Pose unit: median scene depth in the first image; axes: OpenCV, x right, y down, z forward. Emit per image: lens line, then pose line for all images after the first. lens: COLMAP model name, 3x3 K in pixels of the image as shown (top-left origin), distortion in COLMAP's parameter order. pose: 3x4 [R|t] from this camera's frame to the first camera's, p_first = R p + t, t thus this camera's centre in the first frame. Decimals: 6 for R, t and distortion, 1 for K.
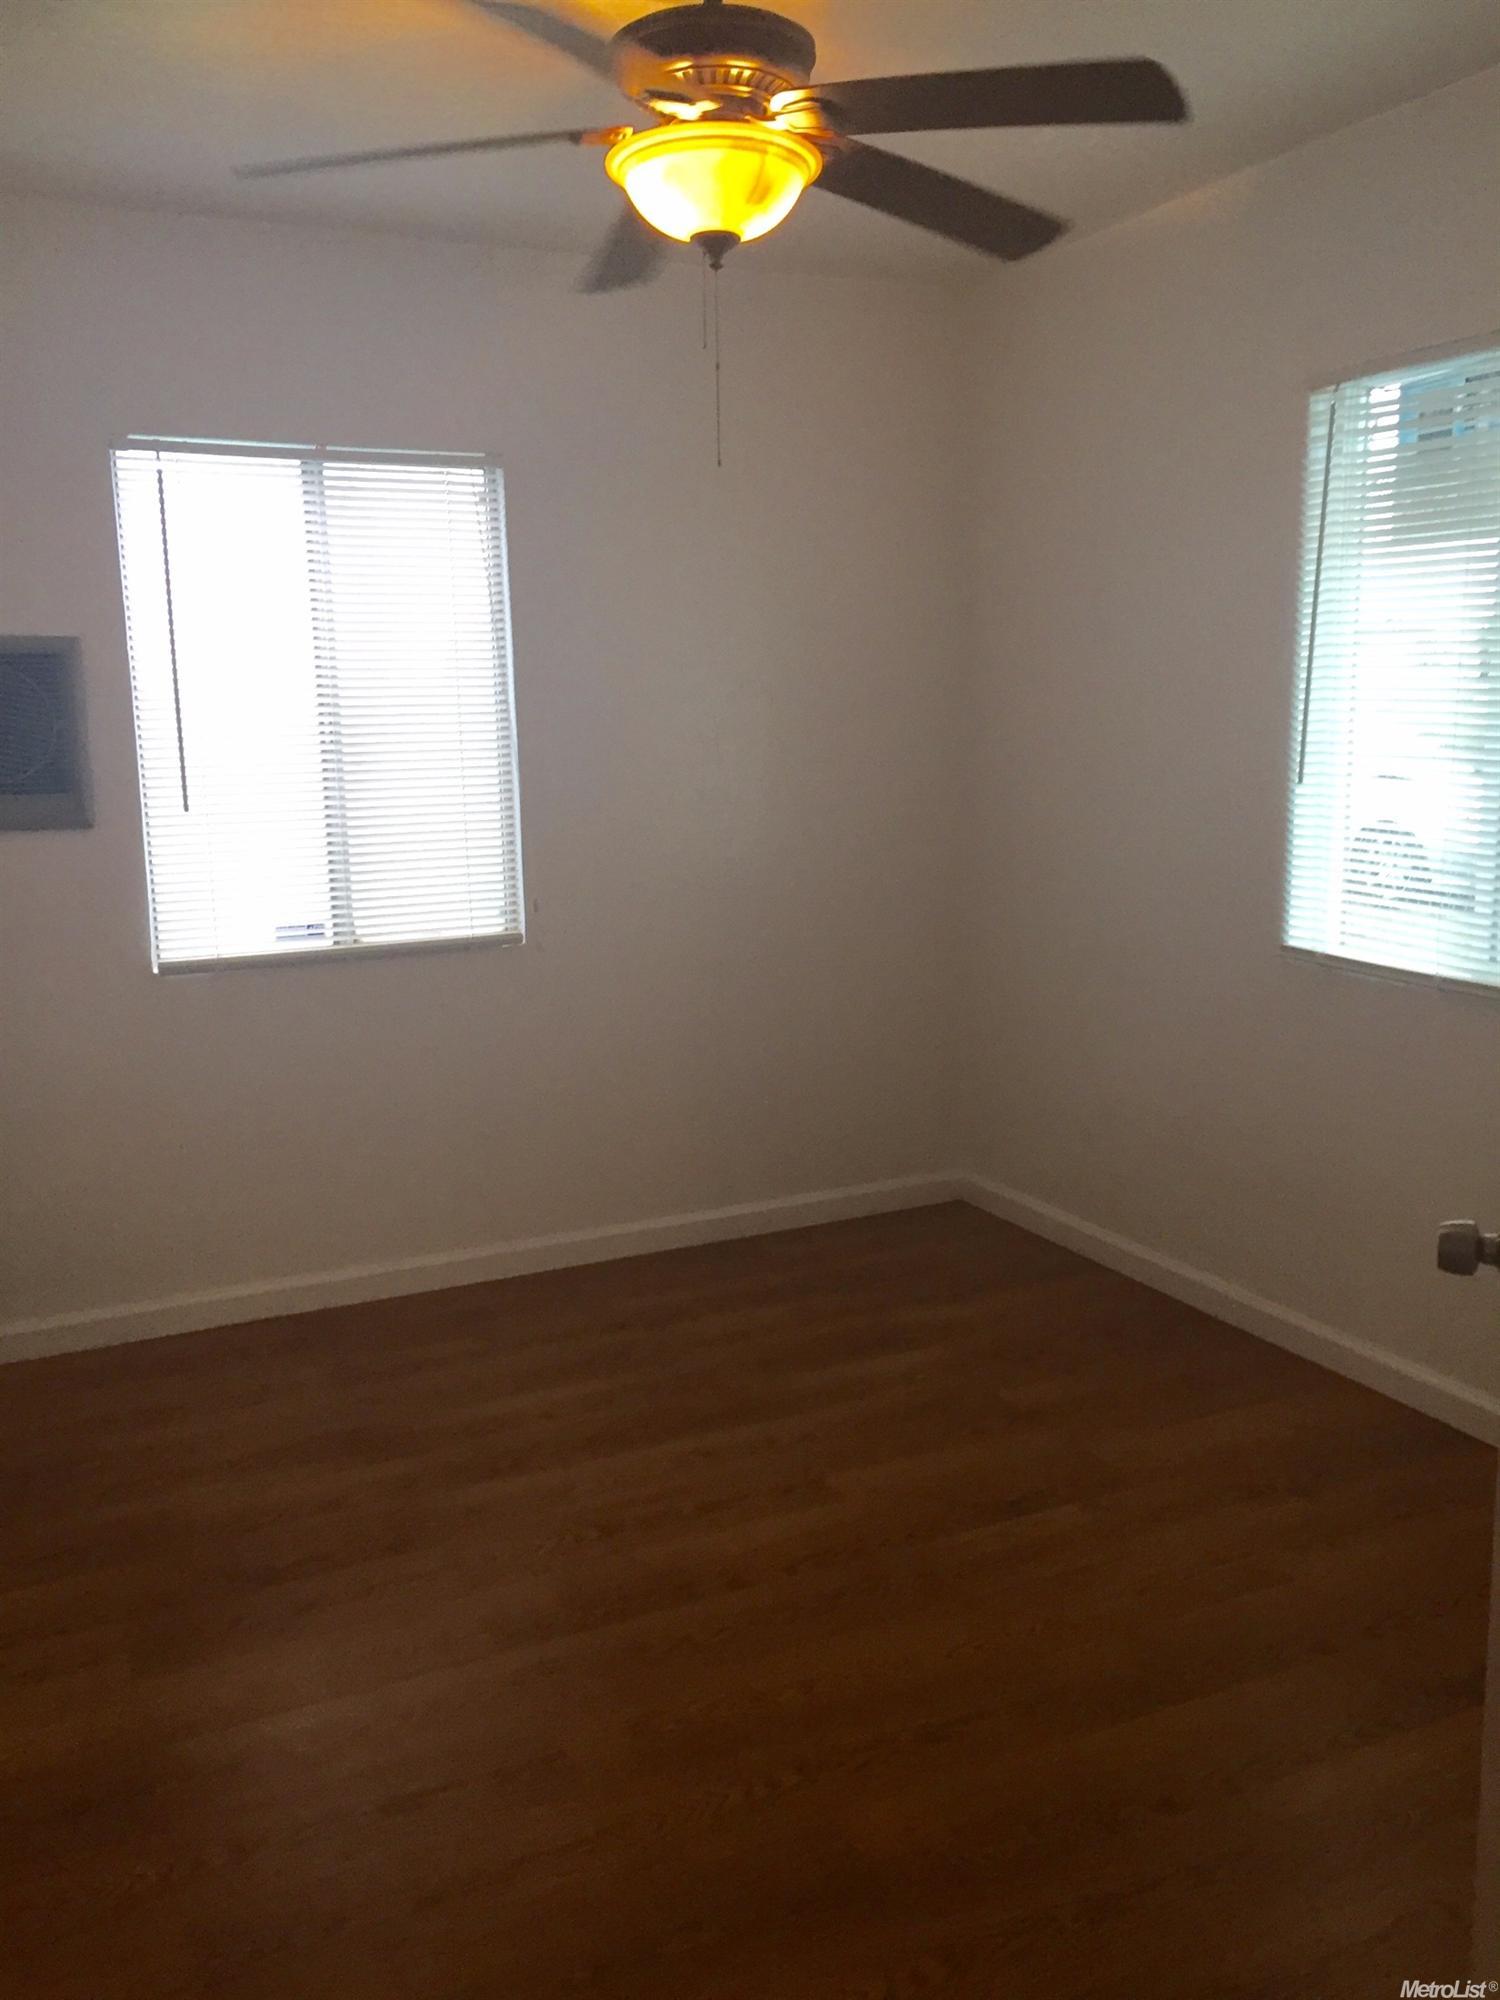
lens RADIAL K [[1694.4, 0, 745.1], [0, 1694.4, 1013.5], [0, 0, 1]] dist [0.059852, -0.073747]
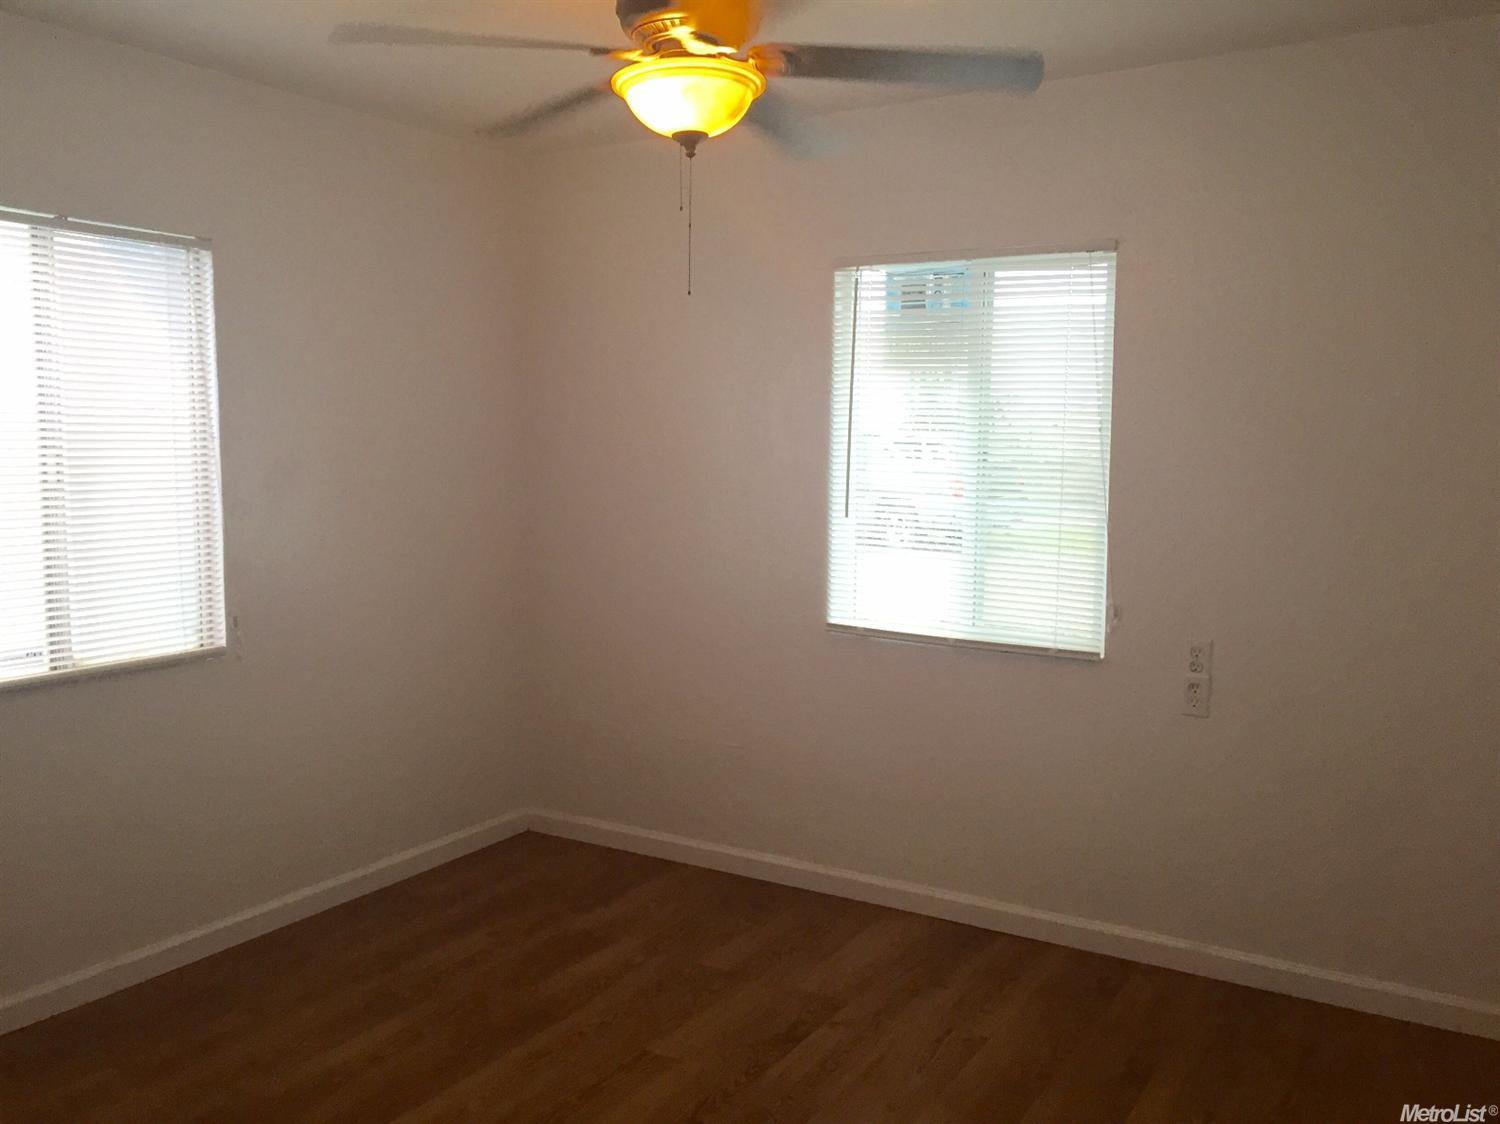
lens RADIAL K [[1270.8, 0, 747.5], [0, 1270.8, 555.7], [0, 0, 1]] dist [0.059852, -0.073747]
pose [[0.827015, -0.022874, 0.561715, -0.346069], [0.075239, 0.994687, -0.070268, -0.023481], [-0.557123, 0.100376, 0.824342, 0.093978]]
